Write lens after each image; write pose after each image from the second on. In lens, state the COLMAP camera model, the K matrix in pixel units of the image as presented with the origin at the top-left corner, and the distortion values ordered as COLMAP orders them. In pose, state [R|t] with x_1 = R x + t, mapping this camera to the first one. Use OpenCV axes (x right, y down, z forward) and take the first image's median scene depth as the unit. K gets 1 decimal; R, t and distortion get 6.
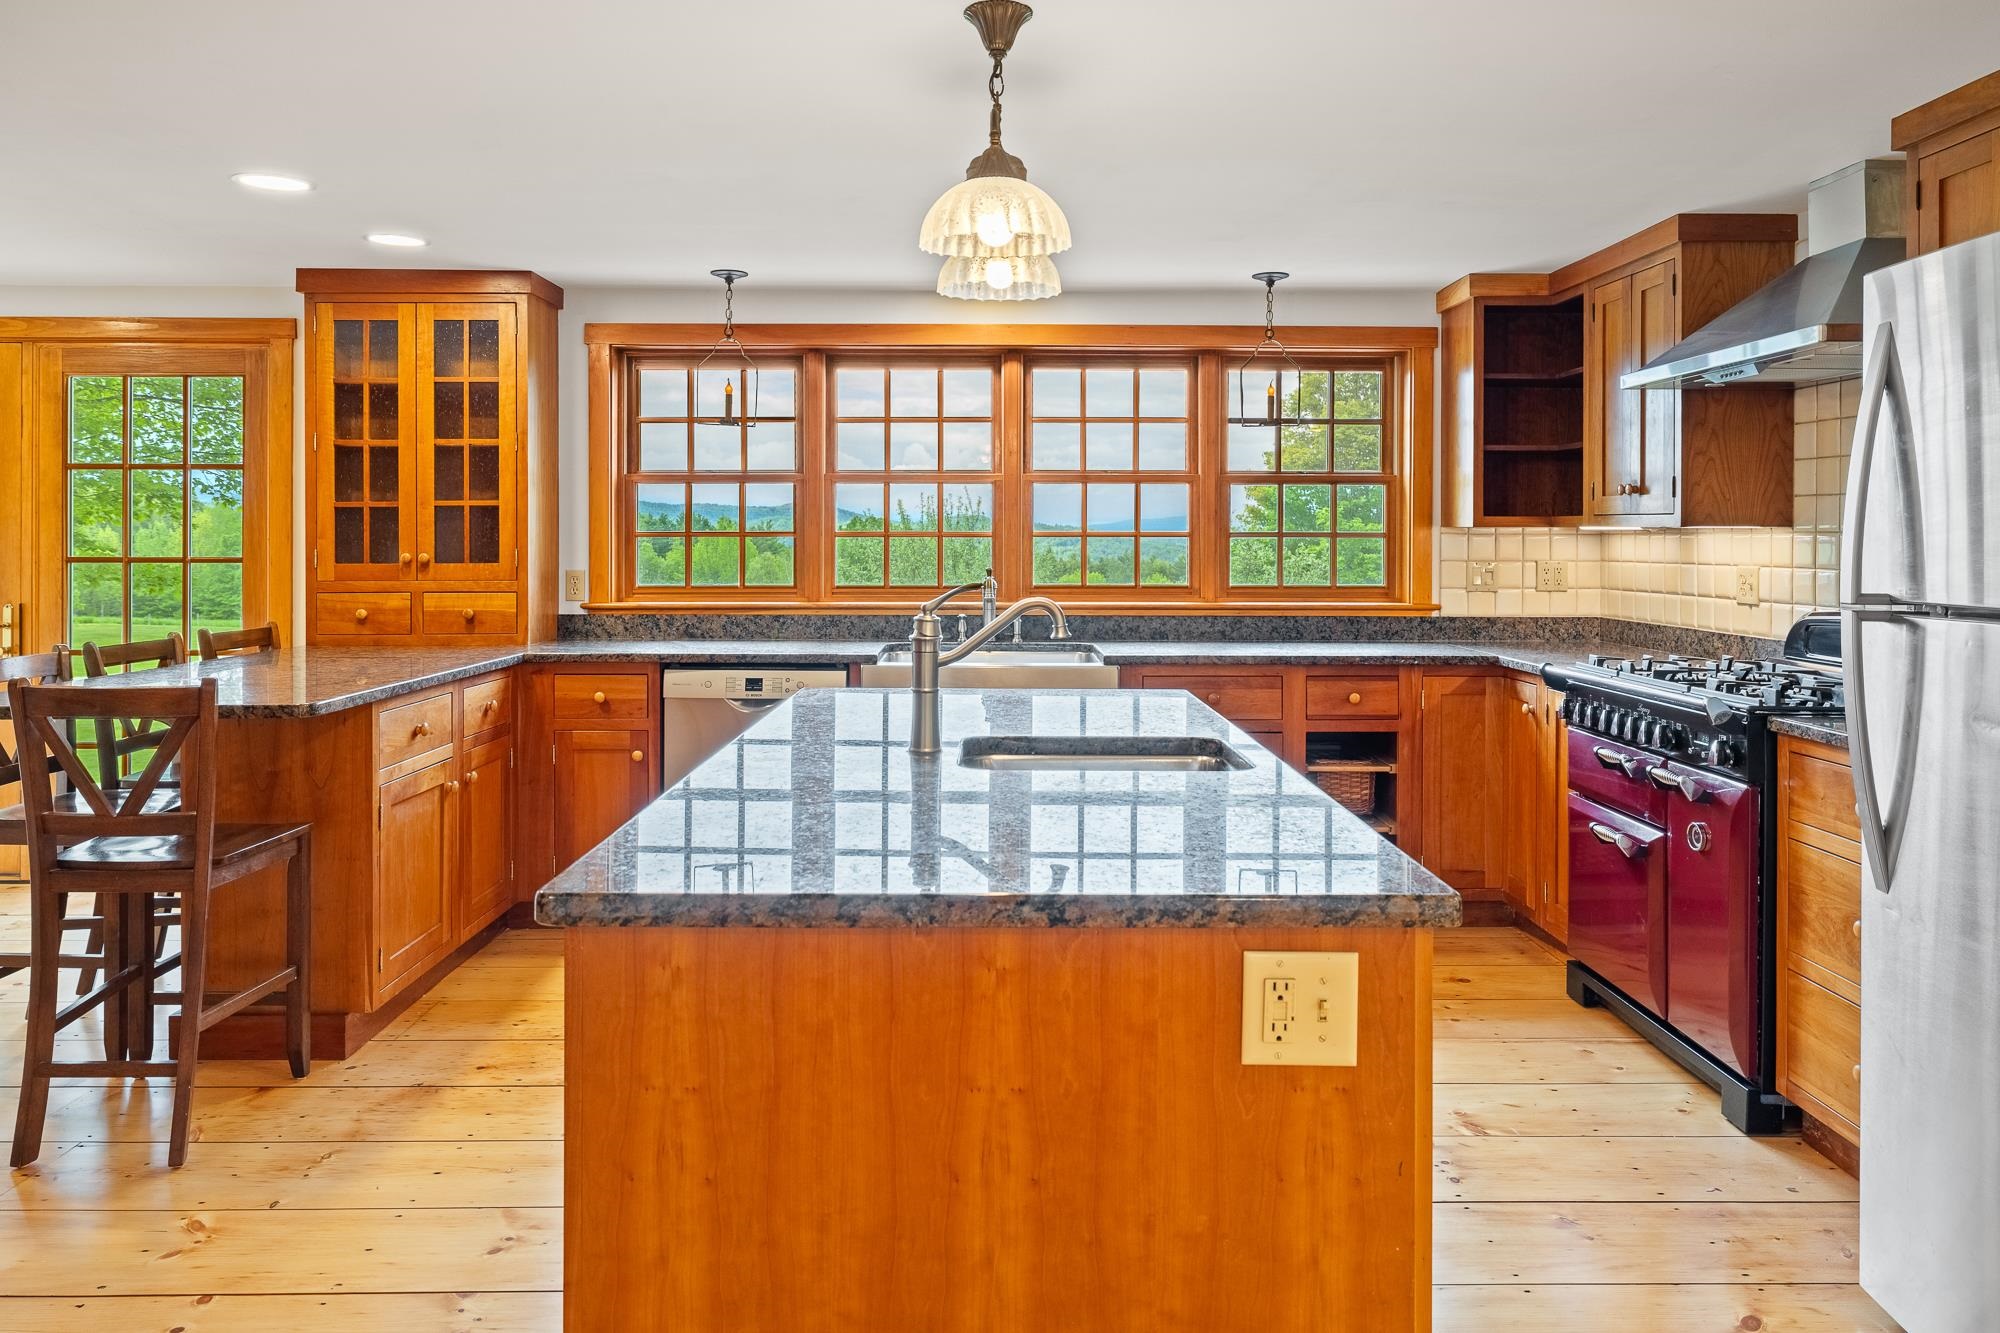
lens RADIAL K [[1334.1, 0, 1013.6], [0, 1334.1, 534.5], [0, 0, 1]] dist [-0.004095, -0.001084]
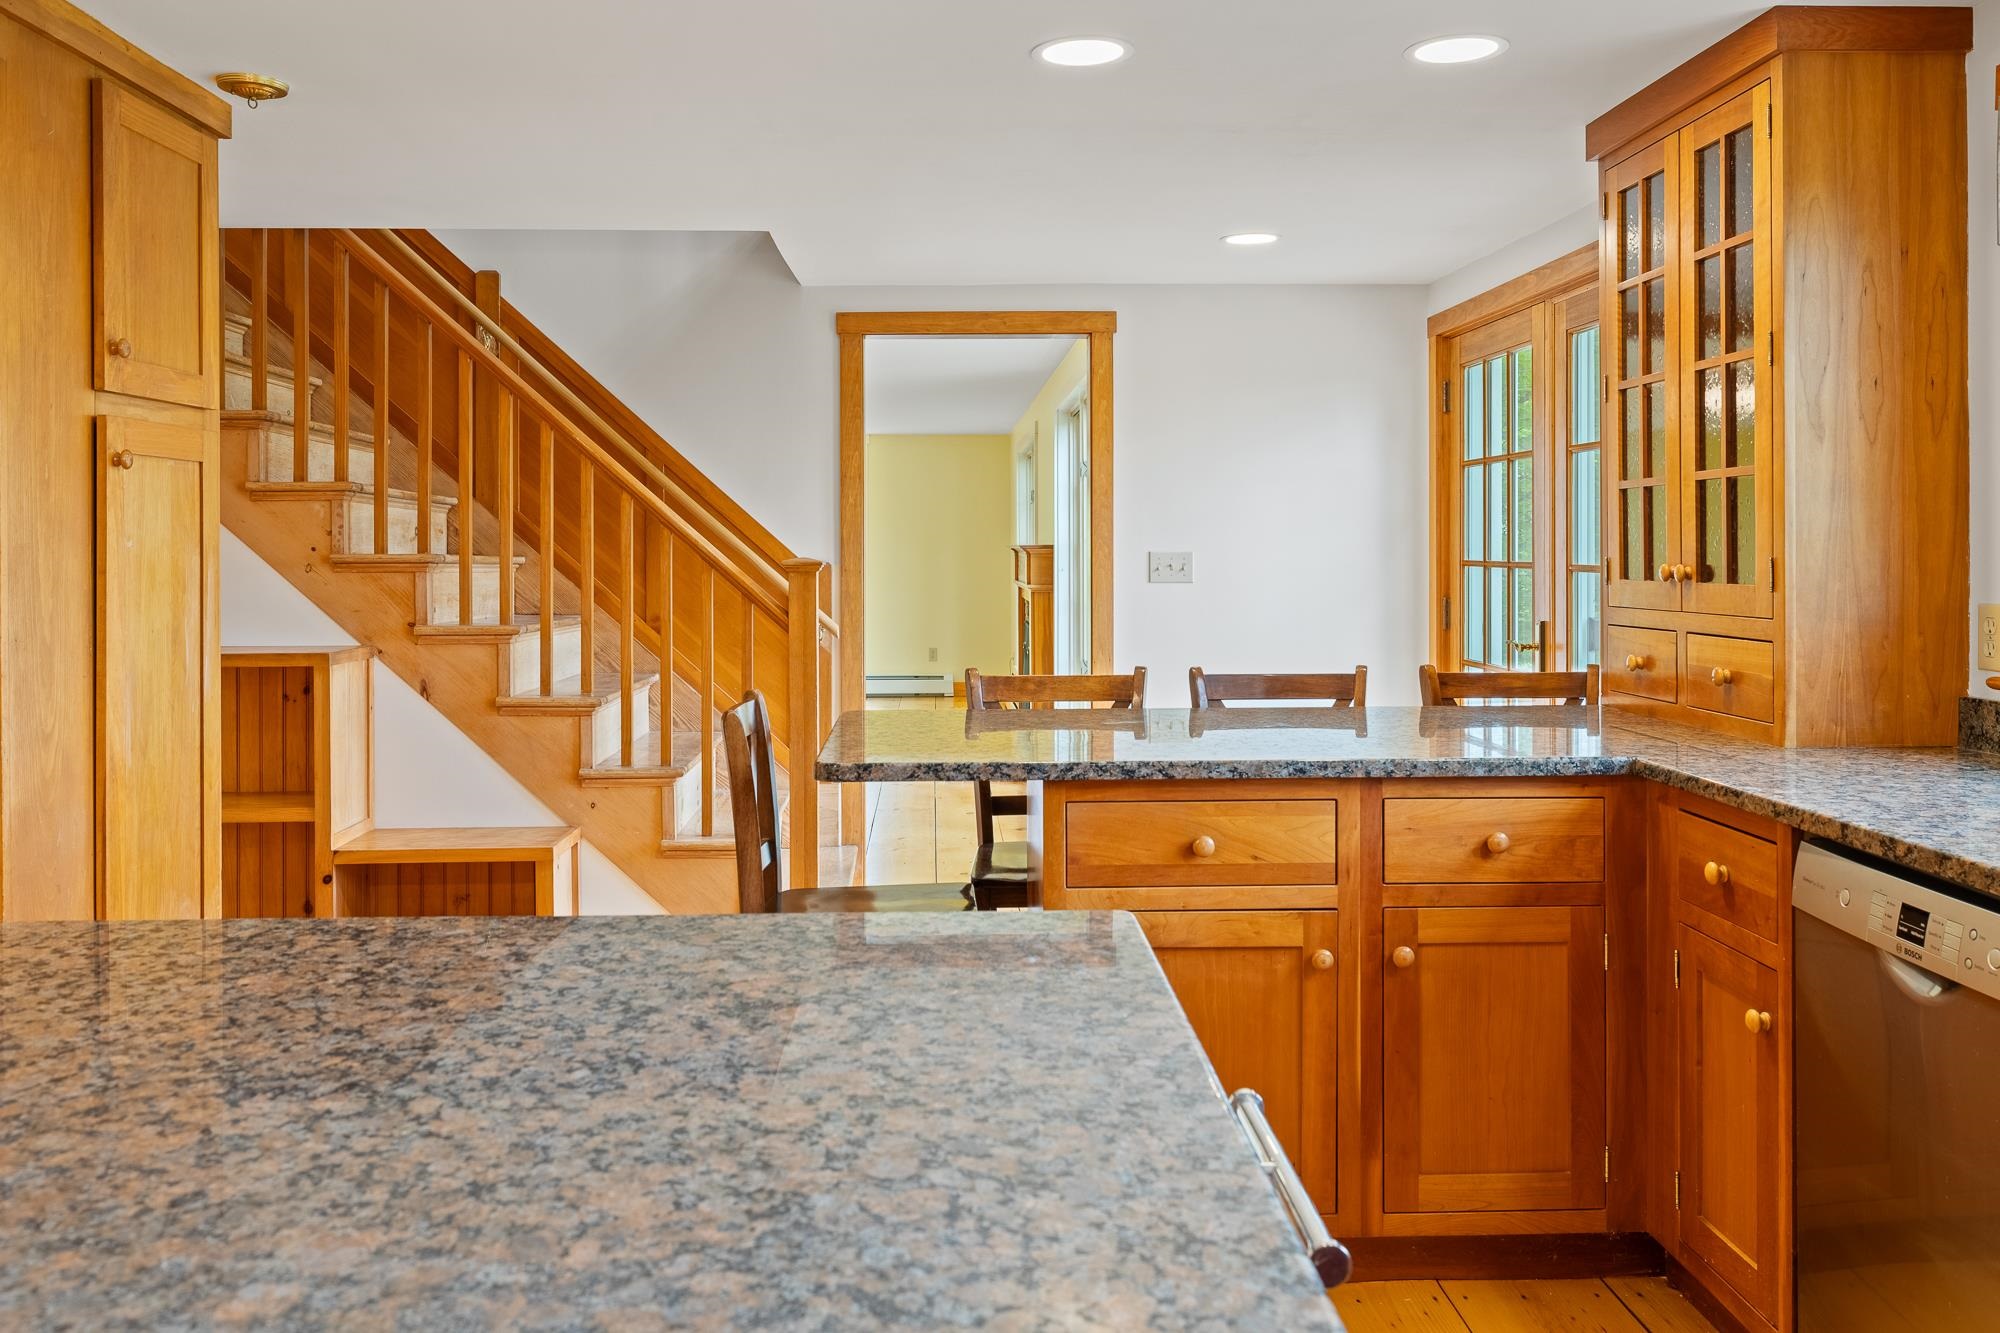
lens RADIAL K [[1611.4, 0, 1004.3], [0, 1611.4, 505.5], [0, 0, 1]] dist [0.005188, 0.005021]
pose [[0.018201, -0.025349, -0.999513, 0.250201], [0.005944, 0.999664, -0.025245, 0.005073], [0.999817, -0.005481, 0.018346, 0.728587]]
